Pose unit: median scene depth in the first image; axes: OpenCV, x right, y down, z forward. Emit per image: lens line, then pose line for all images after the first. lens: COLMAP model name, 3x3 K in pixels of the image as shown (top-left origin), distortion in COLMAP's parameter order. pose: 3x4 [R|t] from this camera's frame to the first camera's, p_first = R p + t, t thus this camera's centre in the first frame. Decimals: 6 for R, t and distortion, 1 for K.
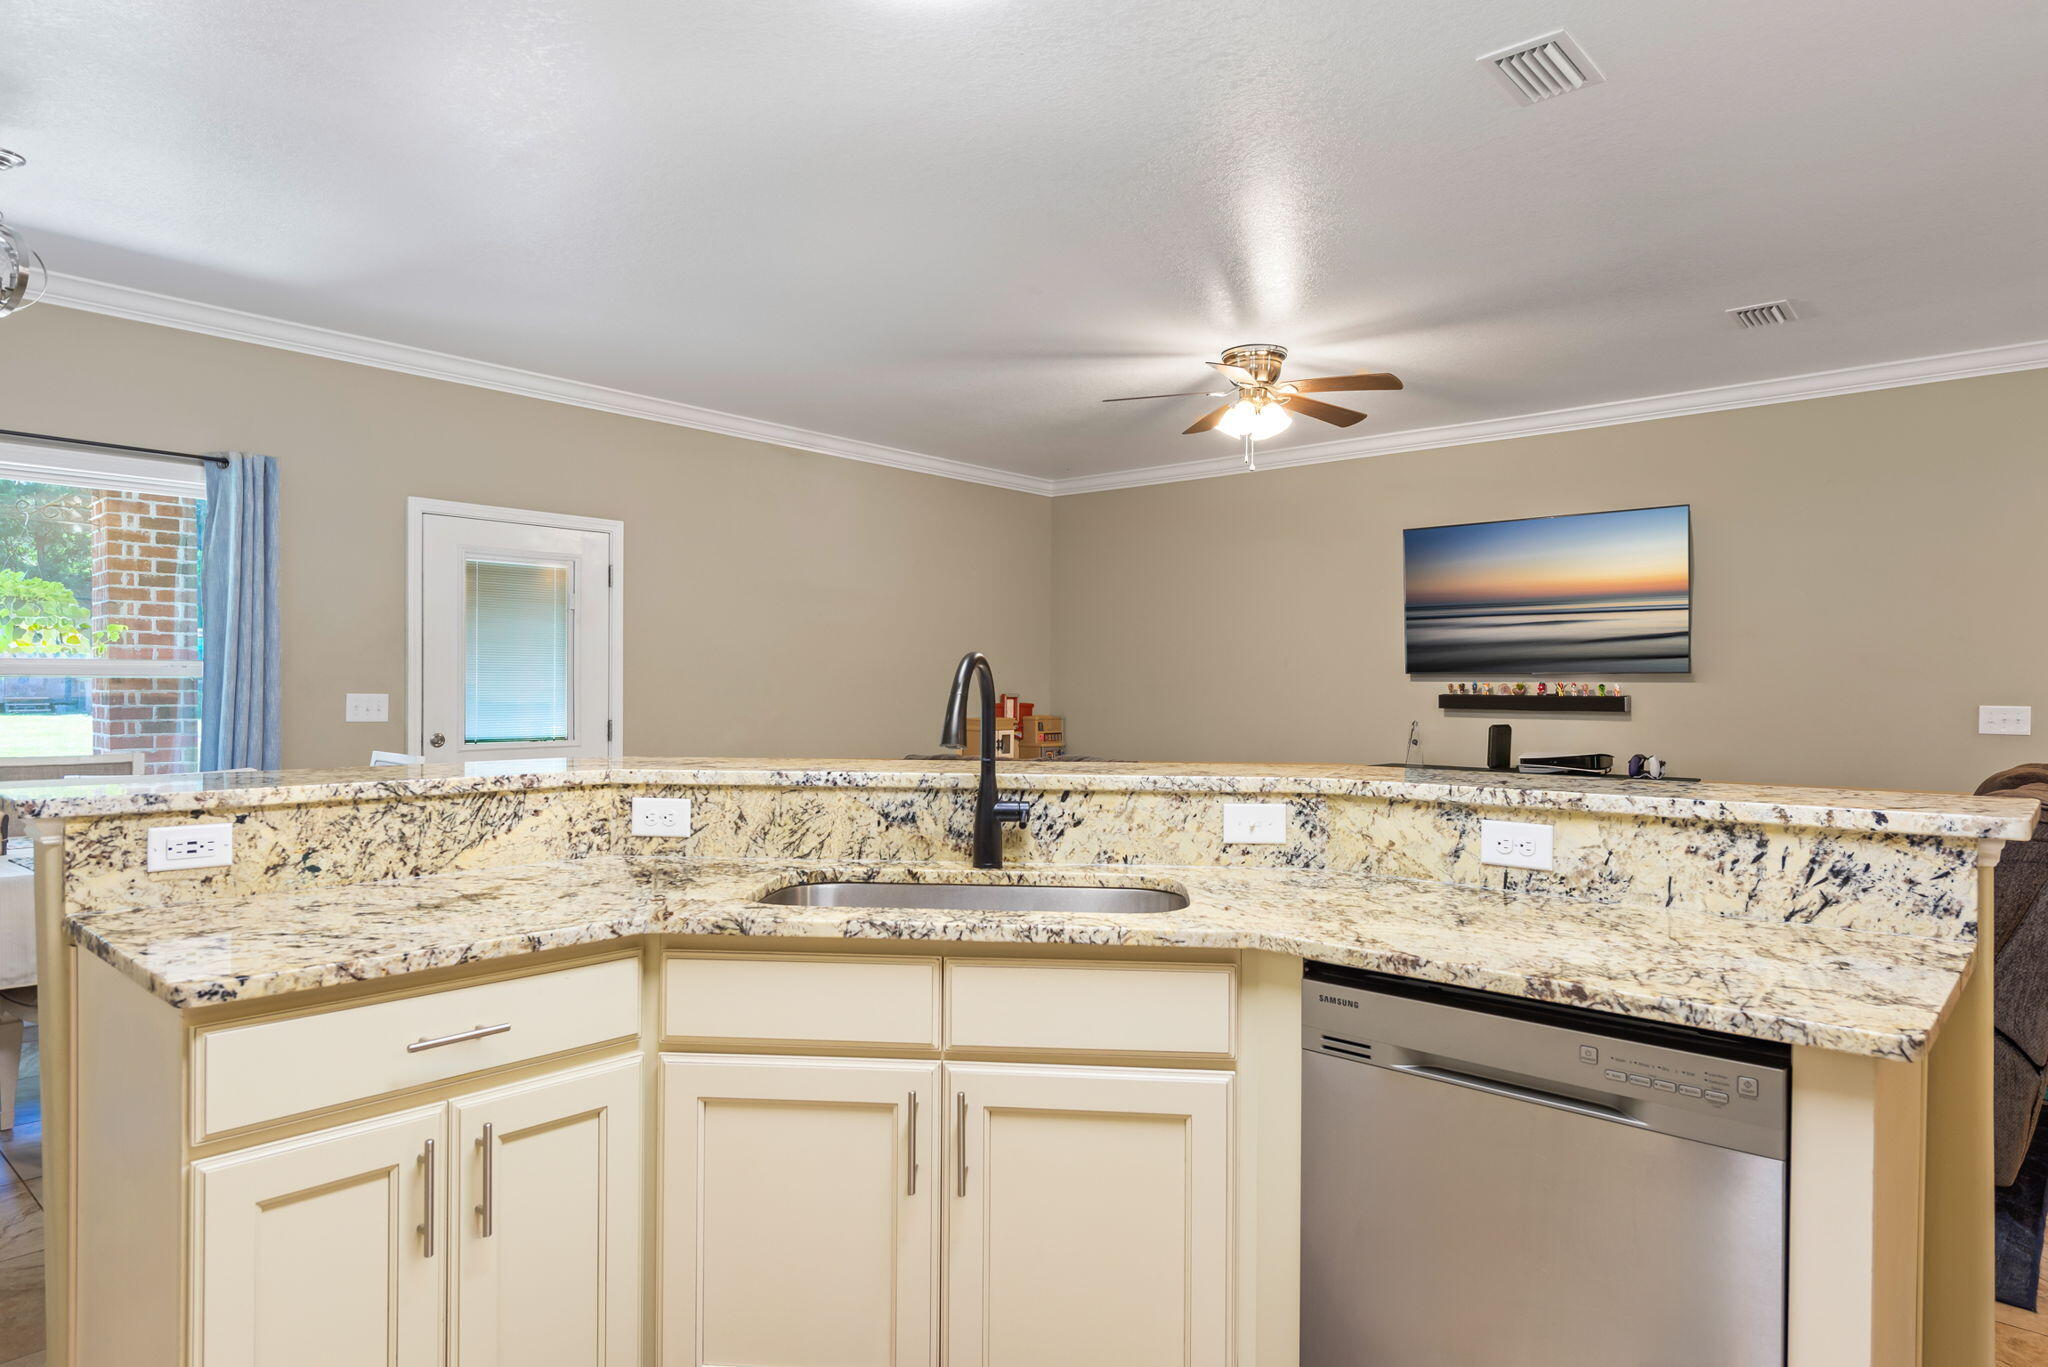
lens RADIAL K [[1197.1, 0, 1031.6], [0, 1197.1, 686.0], [0, 0, 1]] dist [0.002857, -0.000119]
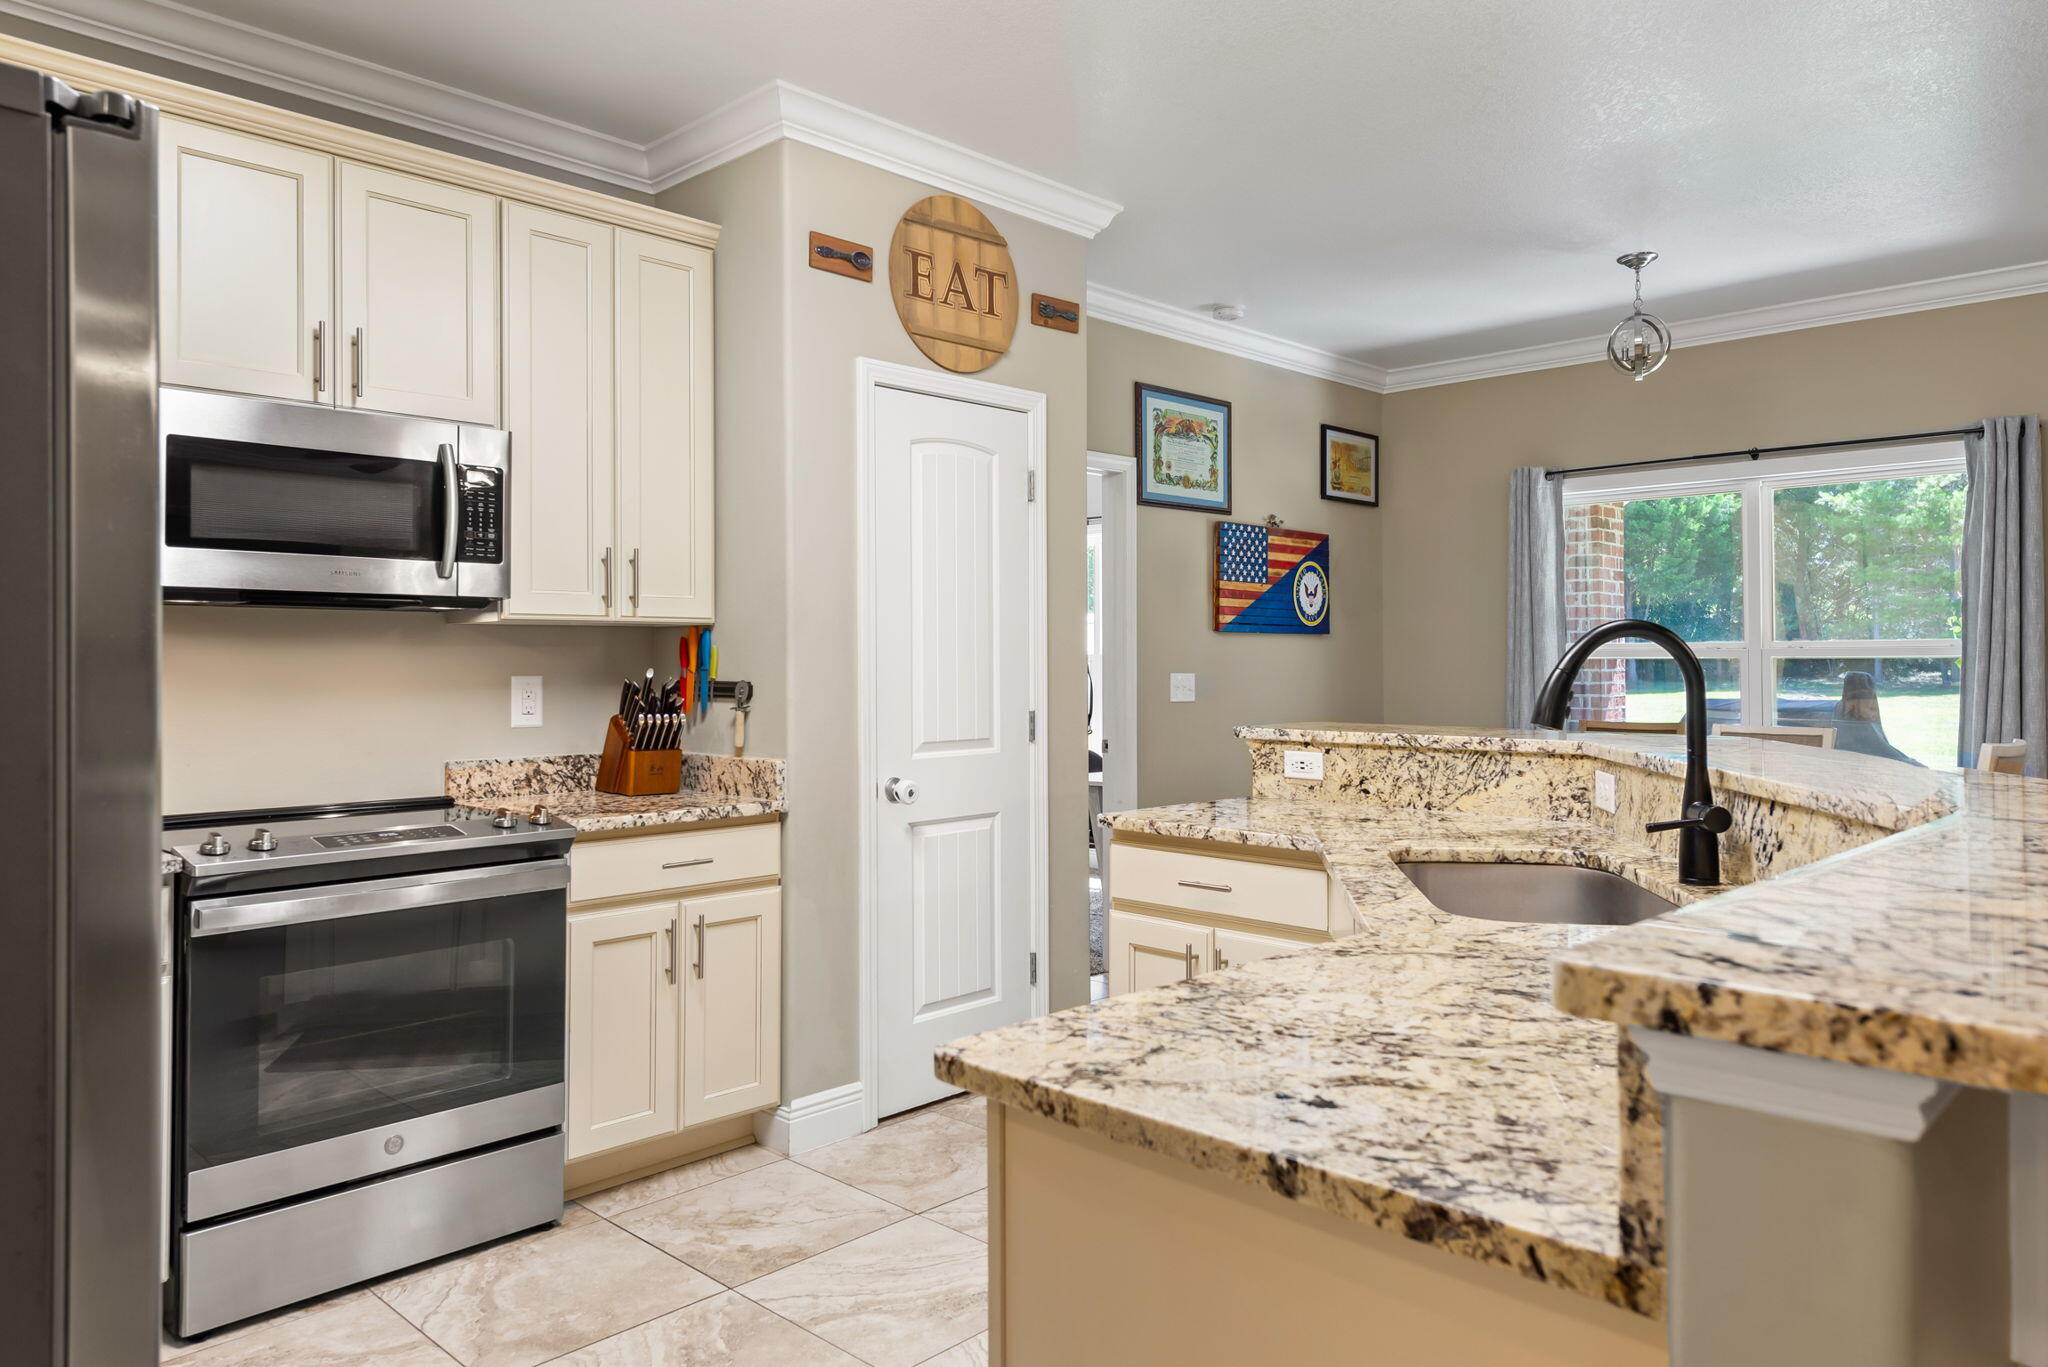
lens RADIAL K [[1364.7, 0, 1029.6], [0, 1364.7, 644.1], [0, 0, 1]] dist [0.026205, -0.000500]
pose [[-0.043367, -0.018364, -0.998890, 1.010277], [-0.000023, 0.999831, -0.018380, 0.006746], [0.999059, -0.000774, -0.043360, 0.645413]]
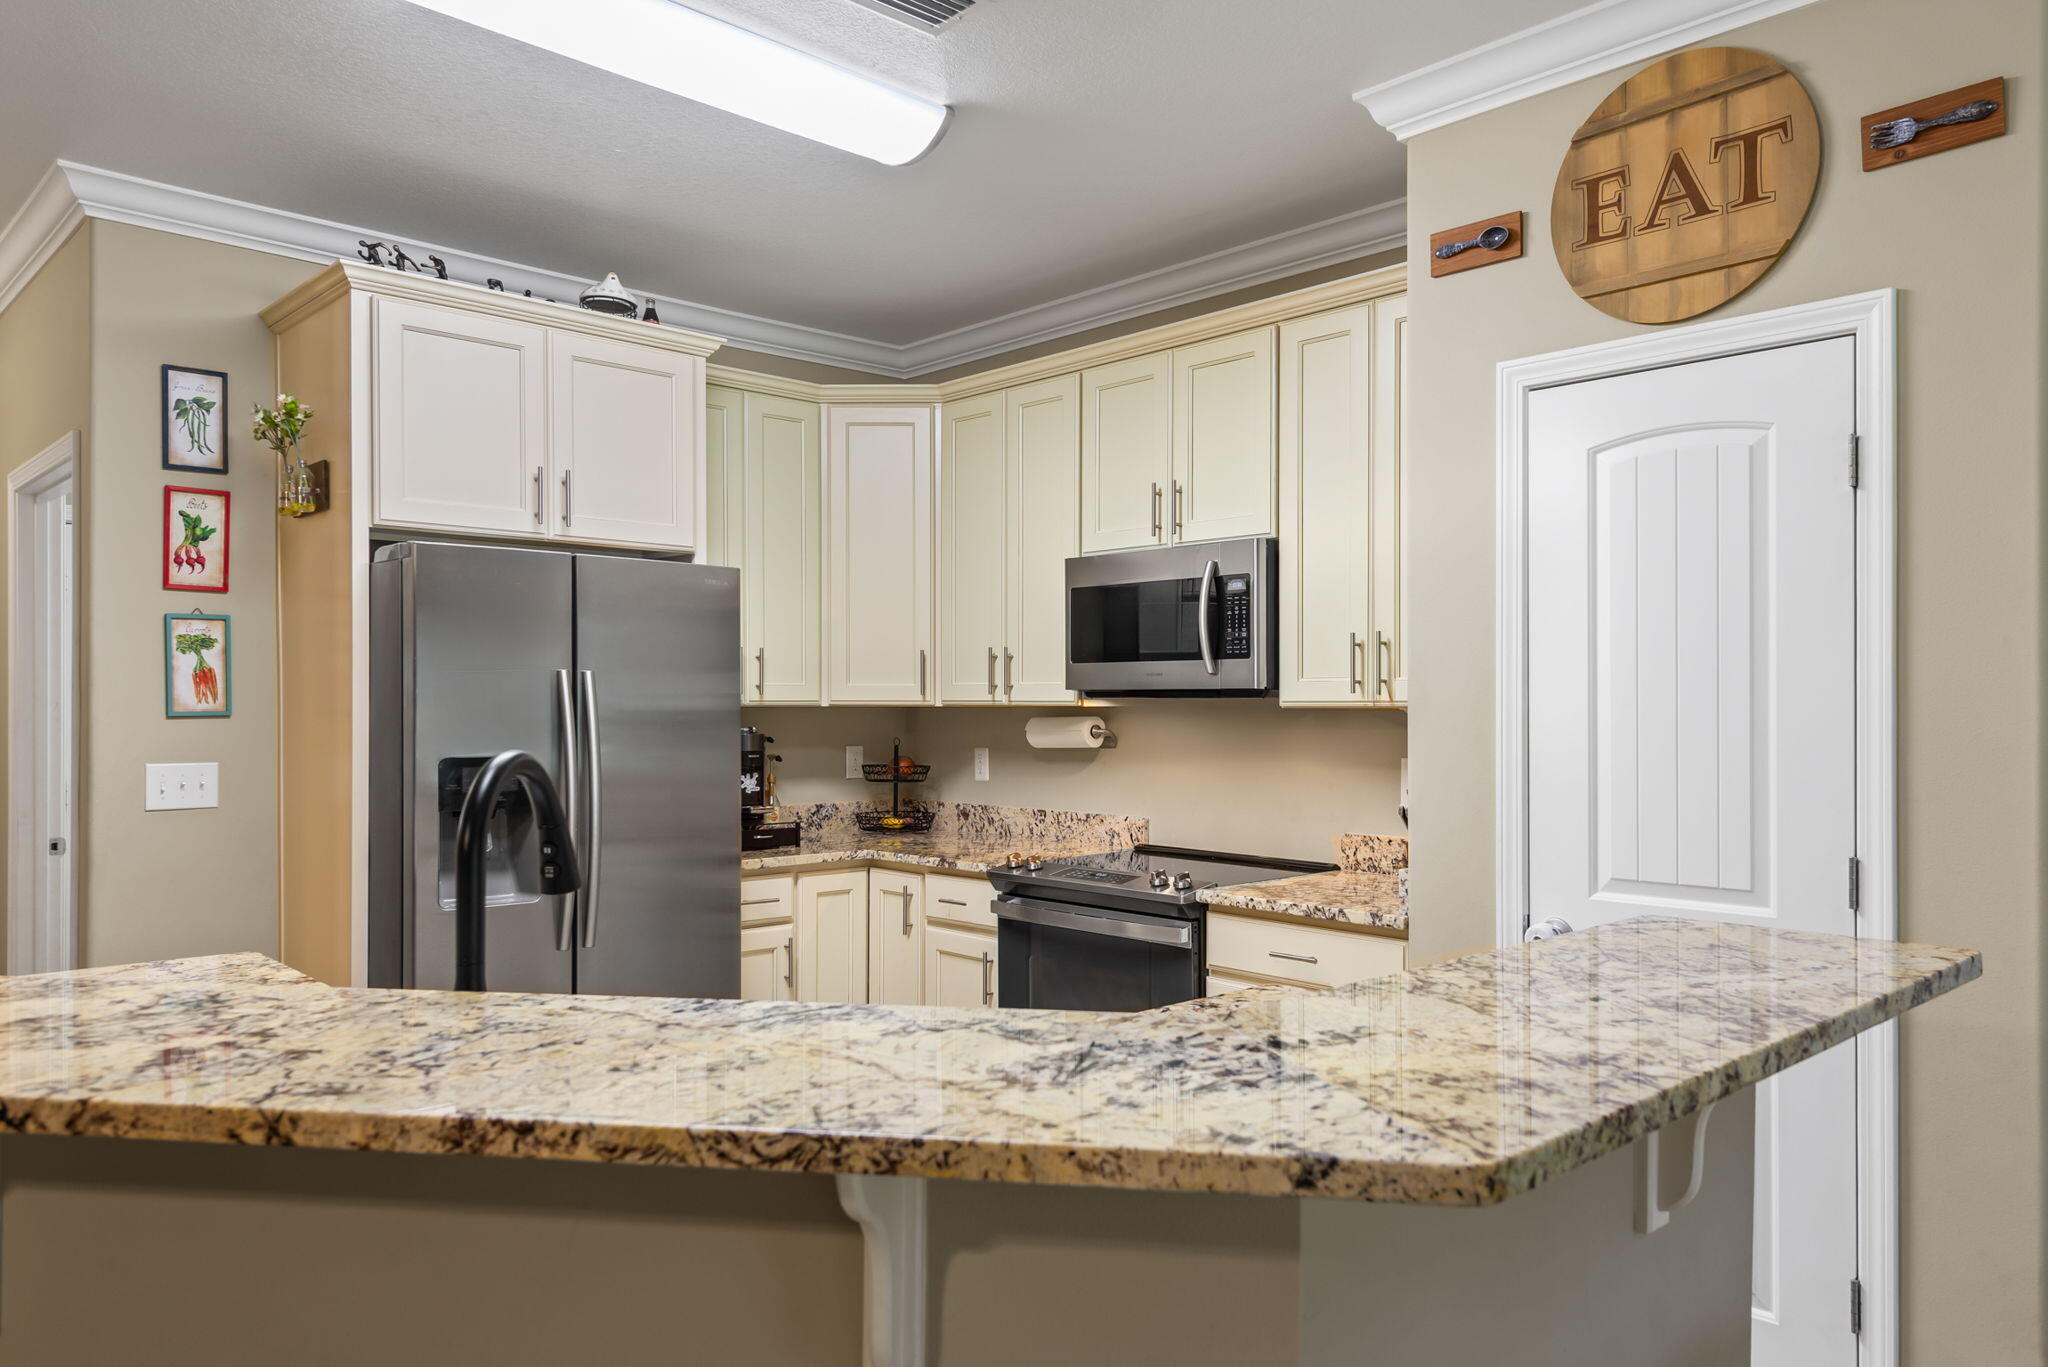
lens RADIAL K [[1400.5, 0, 1063.6], [0, 1400.5, 718.9], [0, 0, 1]] dist [0.001715, -0.002191]
pose [[-0.996724, -0.008788, 0.080394, -0.388044], [-0.007662, 0.999868, 0.014304, -0.057710], [-0.080509, 0.013642, -0.996661, 1.752061]]
